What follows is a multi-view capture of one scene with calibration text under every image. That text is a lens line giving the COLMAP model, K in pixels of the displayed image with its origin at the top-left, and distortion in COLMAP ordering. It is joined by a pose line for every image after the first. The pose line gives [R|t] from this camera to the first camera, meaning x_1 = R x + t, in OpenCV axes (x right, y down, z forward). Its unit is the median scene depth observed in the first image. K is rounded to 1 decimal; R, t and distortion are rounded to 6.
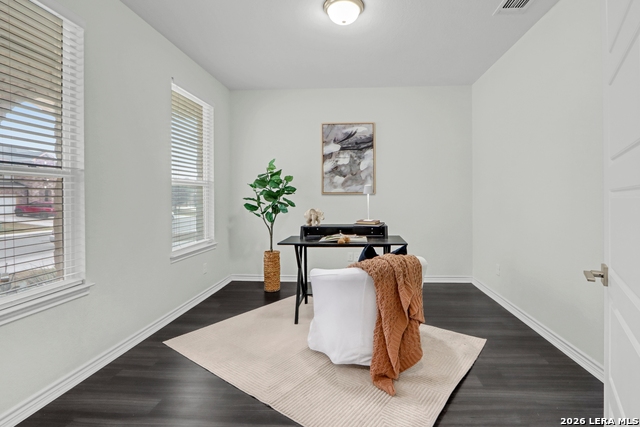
lens RADIAL K [[328.9, 0, 321.4], [0, 328.9, 199.4], [0, 0, 1]] dist [-0.000512, 0.000007]
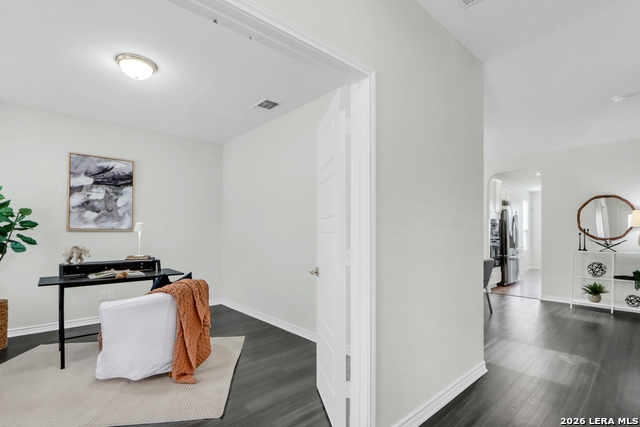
lens RADIAL K [[305.8, 0, 320.9], [0, 305.8, 234.5], [0, 0, 1]] dist [-0.000079, 0.000196]
pose [[0.704137, 0.004761, 0.710049, -0.122263], [-0.000628, 0.999981, -0.006082, 0.000204], [-0.710064, 0.003837, 0.704126, -0.095214]]
